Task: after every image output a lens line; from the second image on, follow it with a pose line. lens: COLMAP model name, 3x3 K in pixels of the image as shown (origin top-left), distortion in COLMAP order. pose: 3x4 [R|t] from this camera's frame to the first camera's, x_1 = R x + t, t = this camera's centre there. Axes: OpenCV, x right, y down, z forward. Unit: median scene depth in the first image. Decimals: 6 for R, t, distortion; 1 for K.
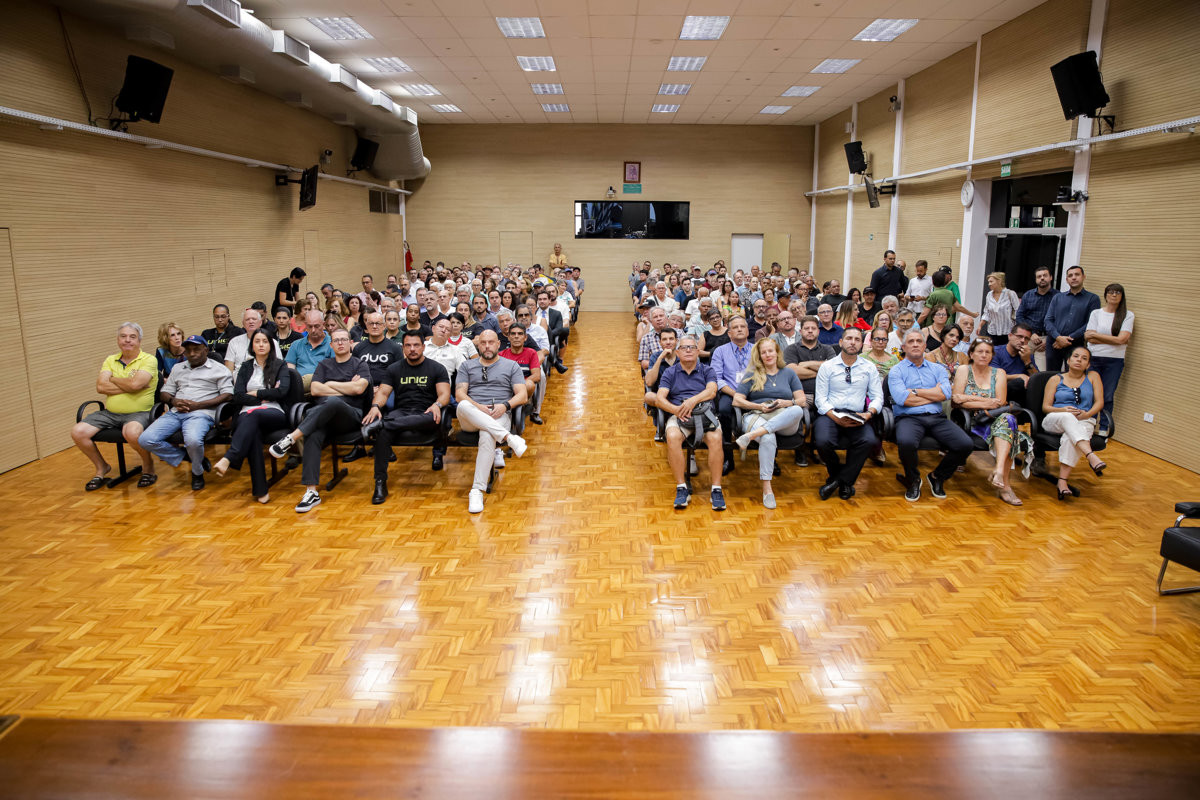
lens RADIAL K [[816.1, 0, 600.0], [0, 816.1, 400.0], [0, 0, 1]] dist [-0.103670, 0.077462]
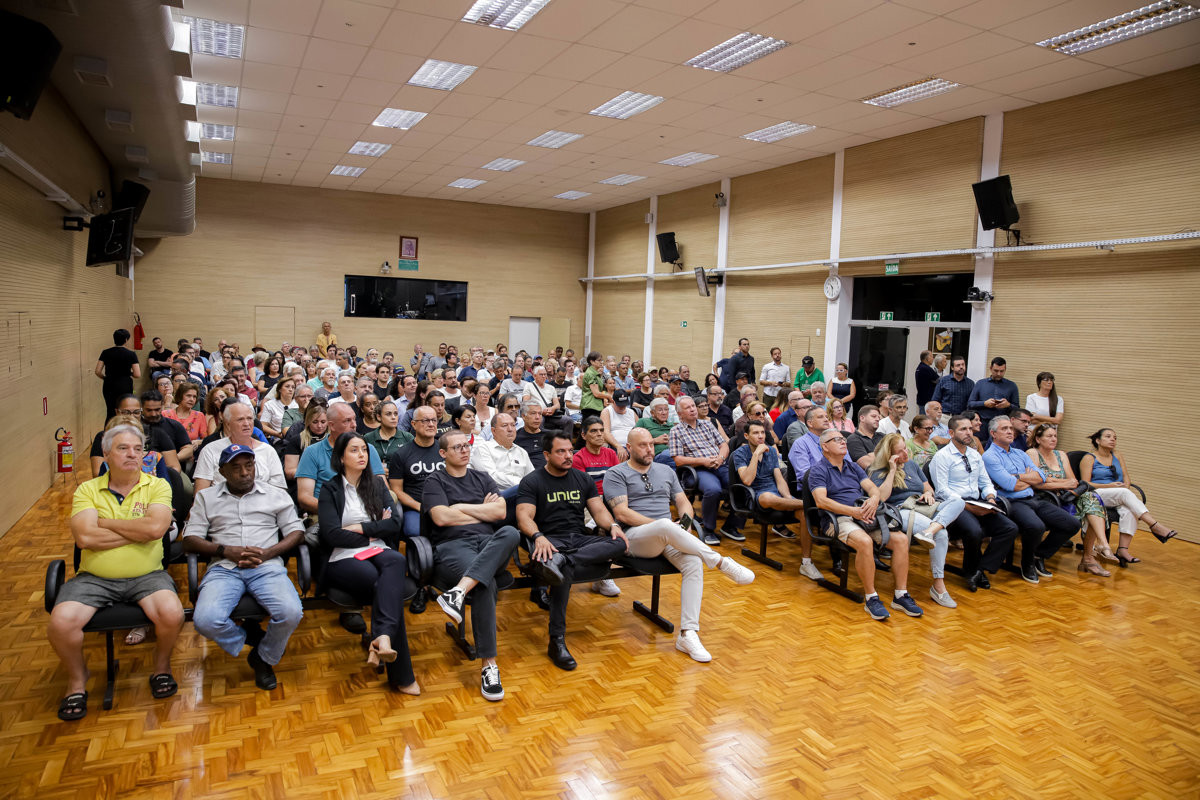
lens RADIAL K [[816.1, 0, 600.0], [0, 816.1, 400.0], [0, 0, 1]] dist [-0.103670, 0.077462]
pose [[0.898855, -0.008120, 0.438172, -0.530321], [0.052115, 0.994714, -0.088476, -0.044452], [-0.435137, 0.102362, 0.894526, 0.290318]]
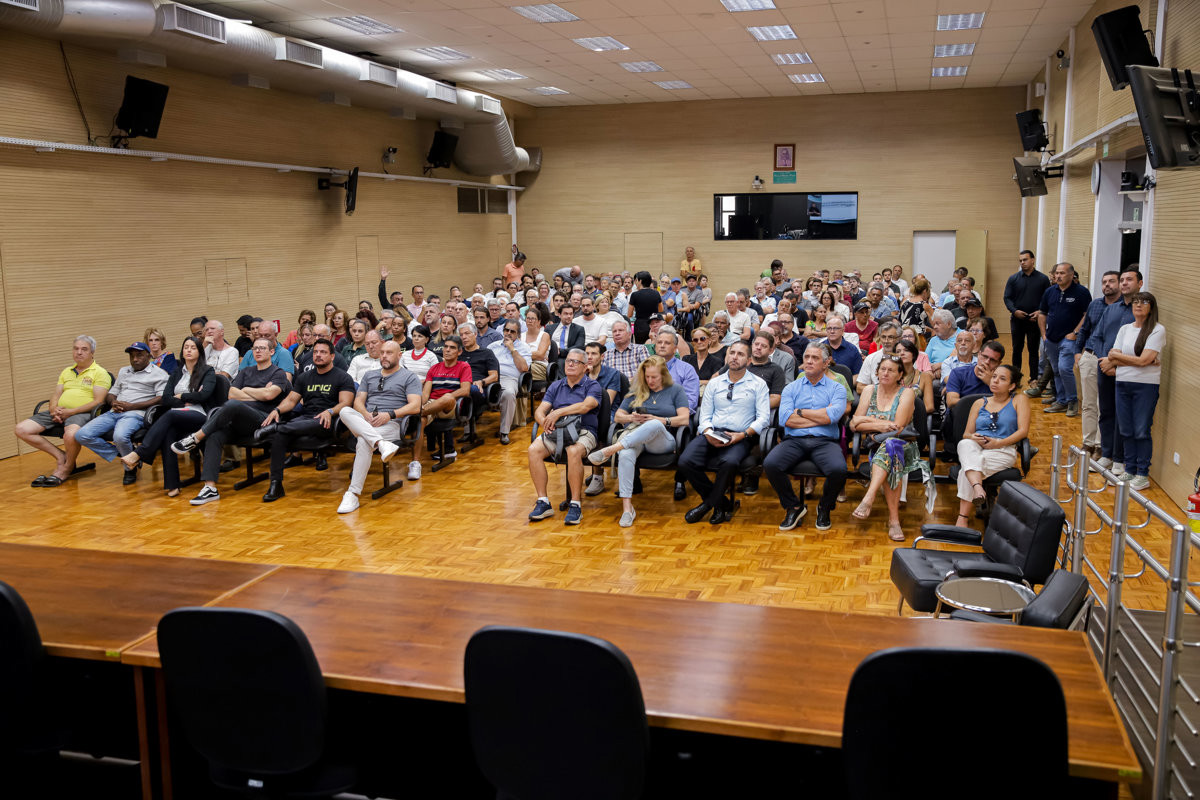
lens RADIAL K [[1092.9, 0, 600.0], [0, 1092.9, 400.0], [0, 0, 1]] dist [-0.010269, 0.011260]
pose [[0.963901, 0.024894, -0.265094, 0.485923], [-0.037210, 0.998444, -0.041538, 0.035286], [0.263647, 0.049903, 0.963328, -0.250063]]
